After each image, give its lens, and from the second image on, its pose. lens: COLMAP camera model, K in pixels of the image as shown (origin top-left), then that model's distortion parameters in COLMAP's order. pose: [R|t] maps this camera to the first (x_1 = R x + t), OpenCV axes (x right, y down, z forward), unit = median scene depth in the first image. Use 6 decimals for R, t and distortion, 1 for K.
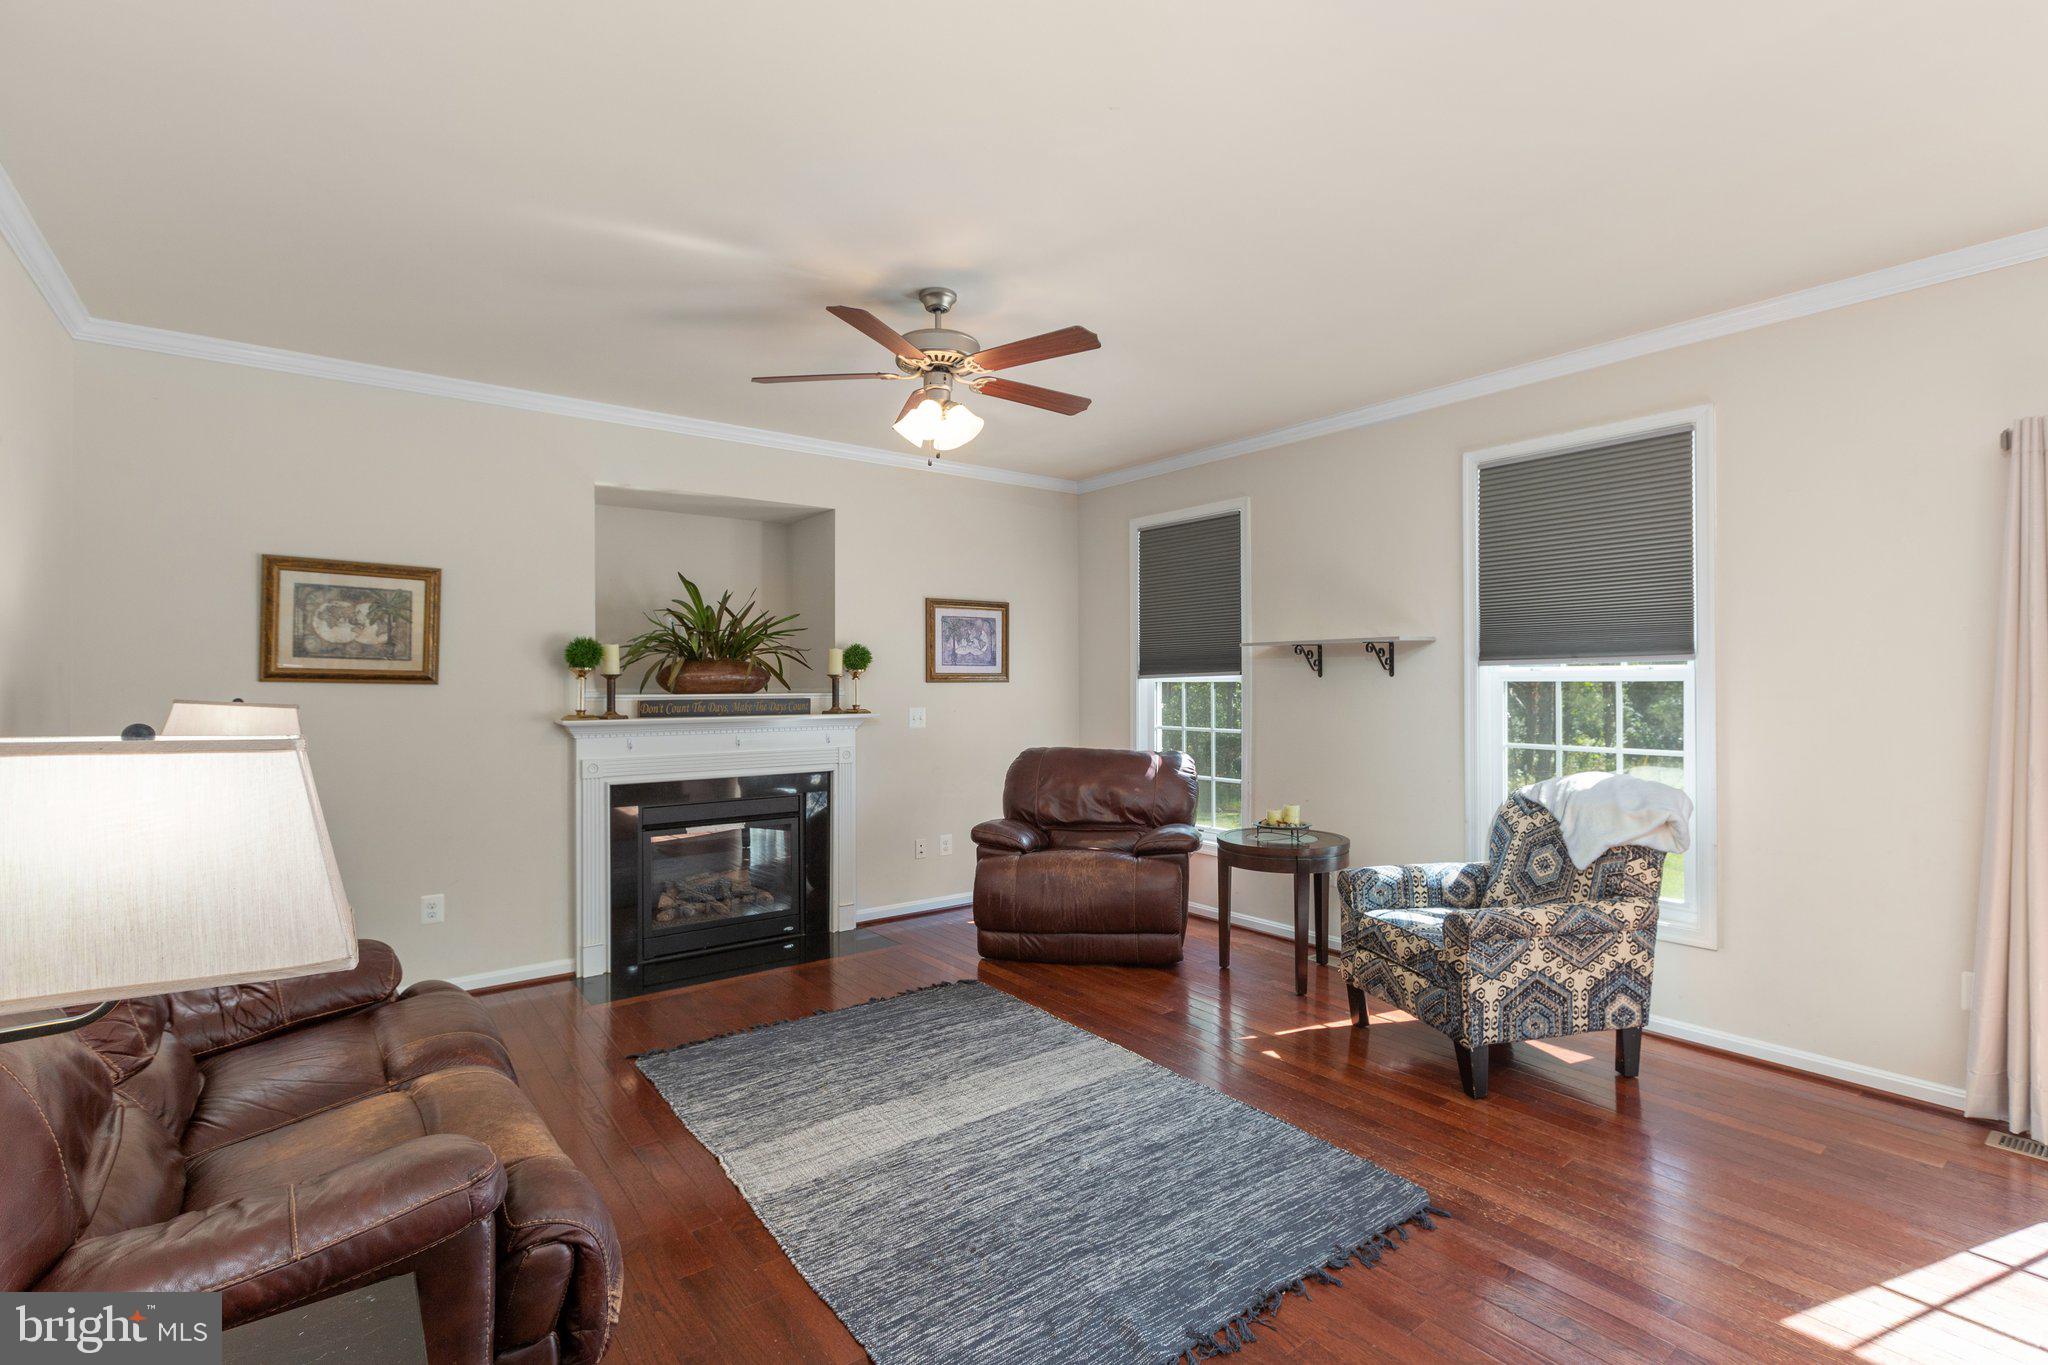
lens RADIAL K [[964.2, 0, 1028.4], [0, 964.2, 683.5], [0, 0, 1]] dist [-0.003572, -0.000797]
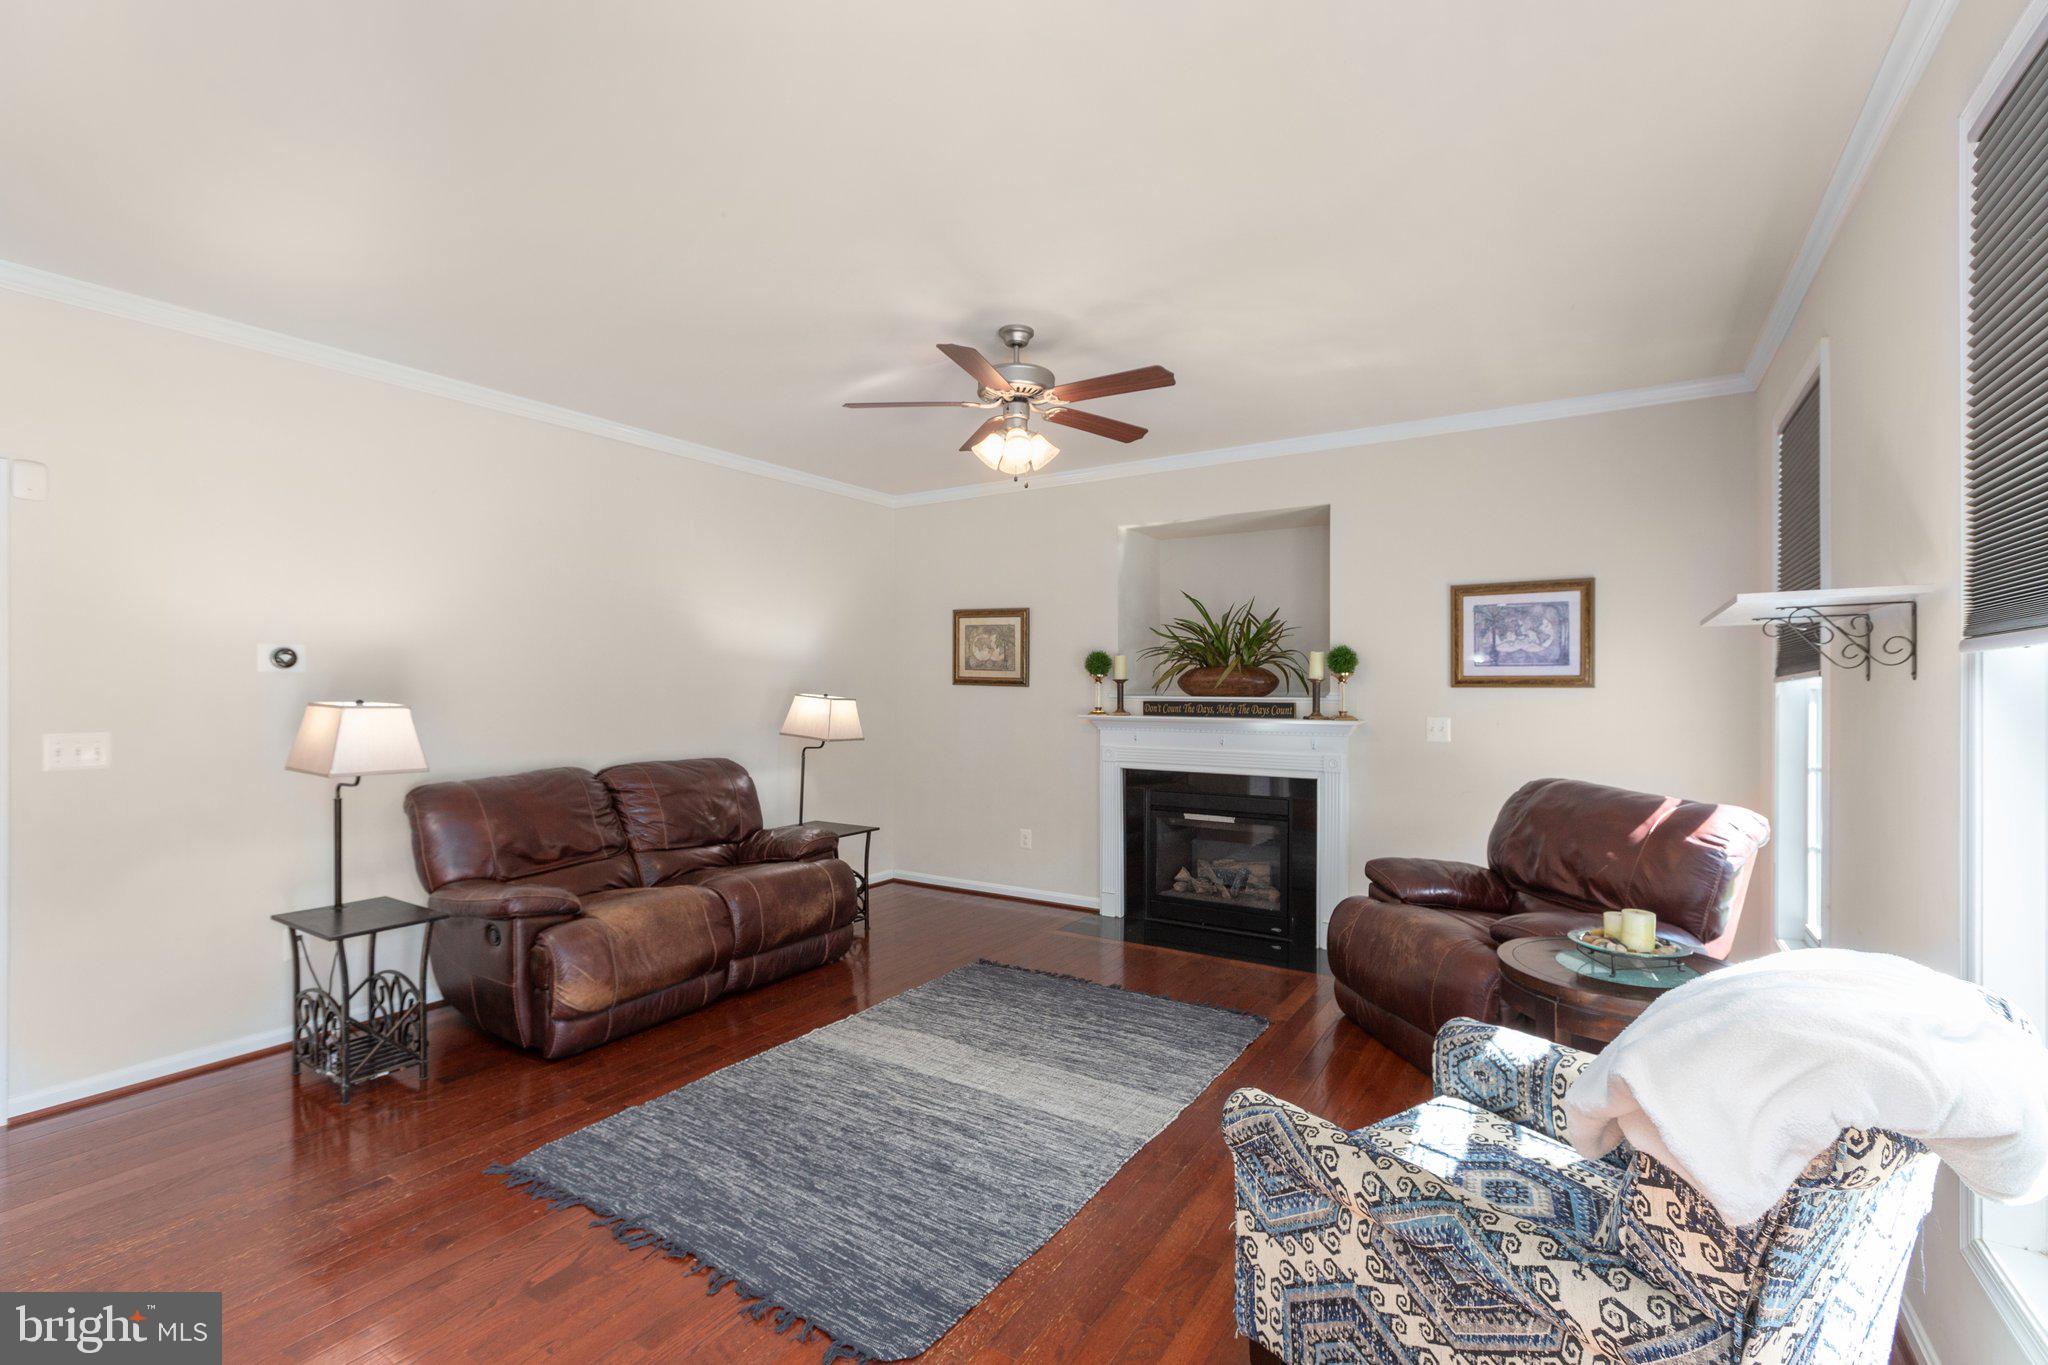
lens RADIAL K [[918.9, 0, 1016.1], [0, 918.9, 684.2], [0, 0, 1]] dist [0.002369, 0.001241]
pose [[0.322905, 0.002450, -0.946428, 0.741645], [-0.004027, 0.999991, 0.001215, -0.004926], [0.946423, 0.003419, 0.322912, 0.553919]]
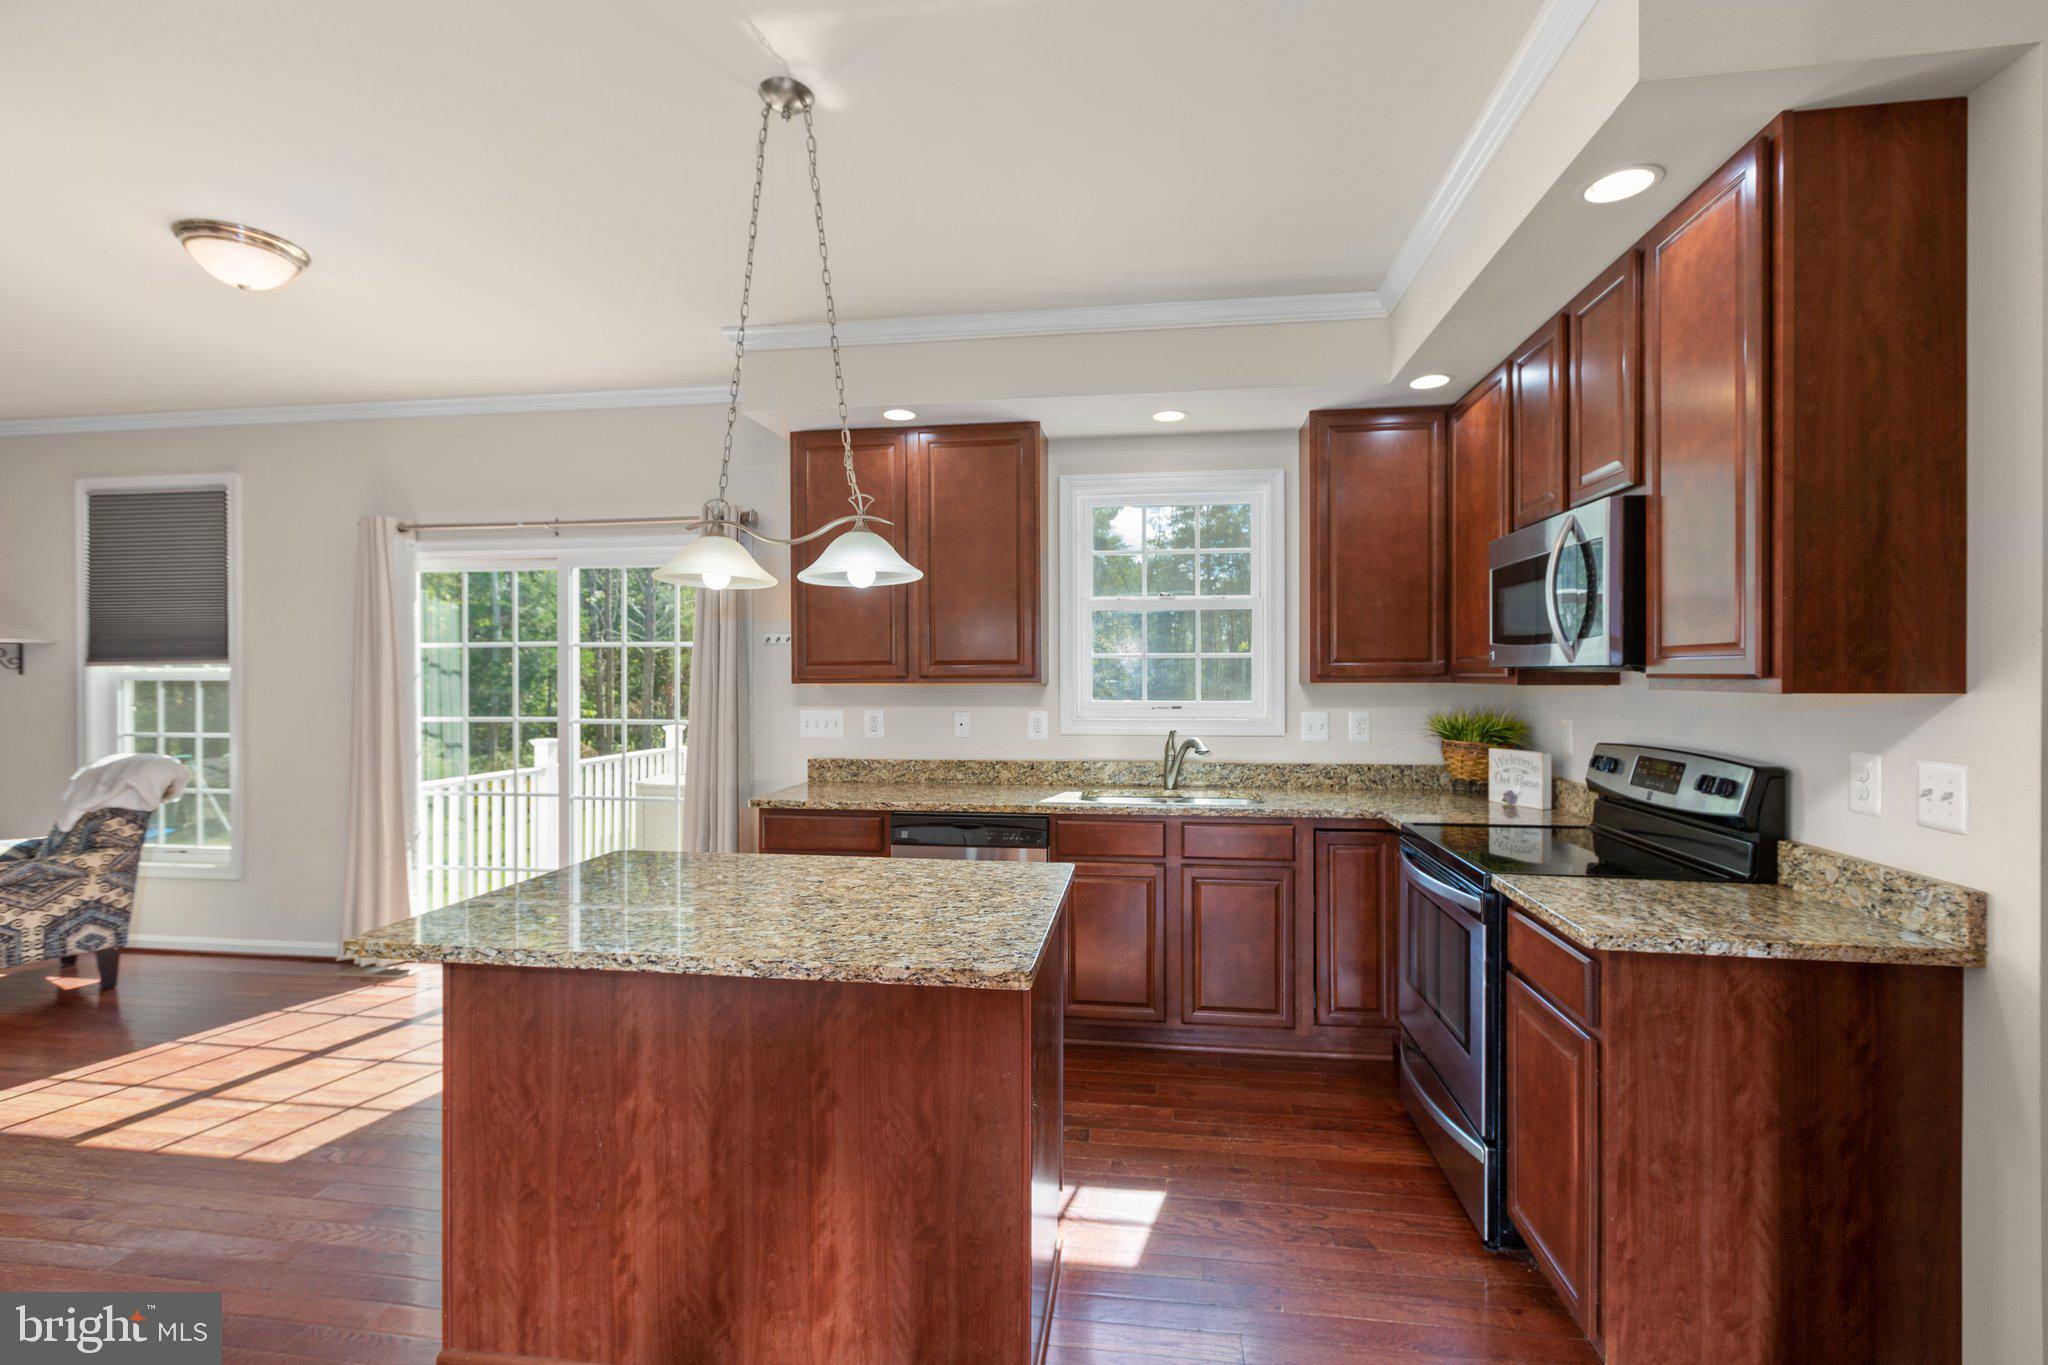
lens RADIAL K [[918.9, 0, 1042.1], [0, 918.9, 691.5], [0, 0, 1]] dist [0.002369, 0.001241]
pose [[0.703980, -0.008622, 0.710167, 0.530789], [0.001444, 0.999942, 0.010709, 0.000859], [-0.710218, -0.006514, 0.703951, -0.633640]]
